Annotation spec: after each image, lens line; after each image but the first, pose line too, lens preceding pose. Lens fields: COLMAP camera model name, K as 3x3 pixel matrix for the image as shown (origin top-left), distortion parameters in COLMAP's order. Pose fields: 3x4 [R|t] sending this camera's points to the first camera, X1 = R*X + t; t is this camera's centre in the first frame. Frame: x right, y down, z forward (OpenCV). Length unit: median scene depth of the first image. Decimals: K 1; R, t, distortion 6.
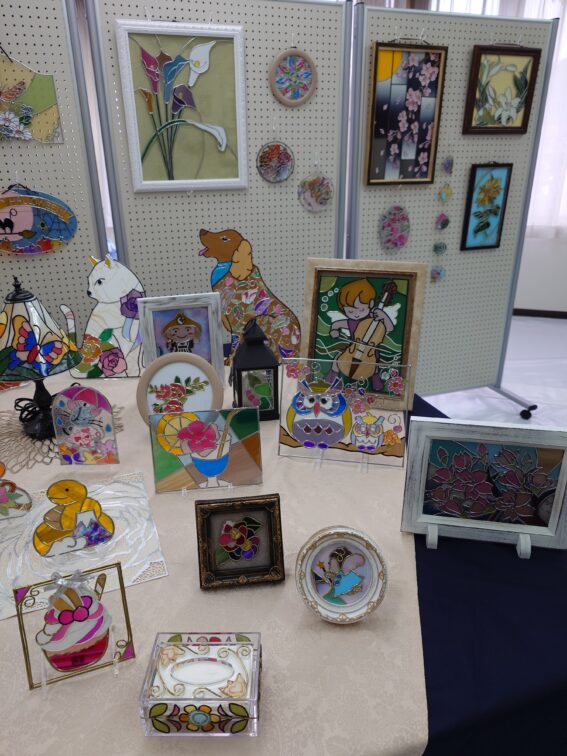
lens RADIAL K [[538.0, 0, 279.9], [0, 538.0, 380.1], [0, 0, 1]] dist [0.004343, -0.005268]
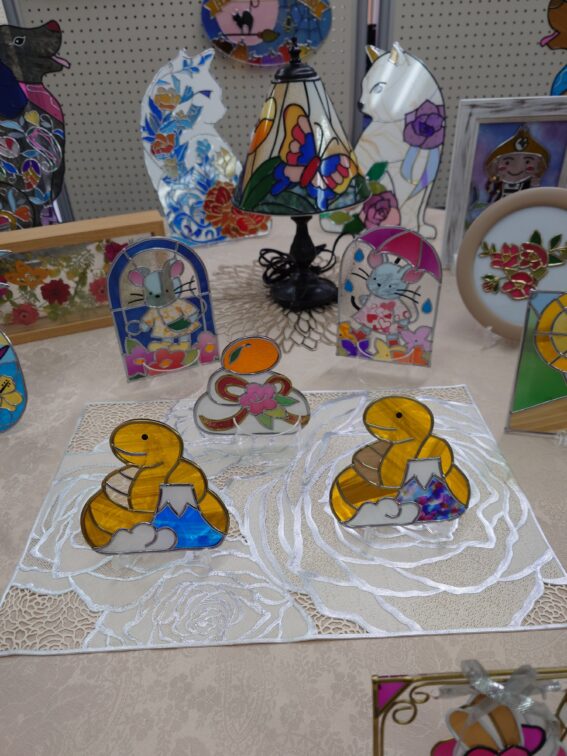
lens RADIAL K [[538.0, 0, 278.9], [0, 538.0, 381.3], [0, 0, 1]] dist [0.004343, -0.005268]
pose [[0.944346, 0.163622, -0.285374, -0.232908], [-0.101336, 0.970031, 0.220841, 0.044299], [0.312956, -0.179632, 0.932626, 0.310611]]
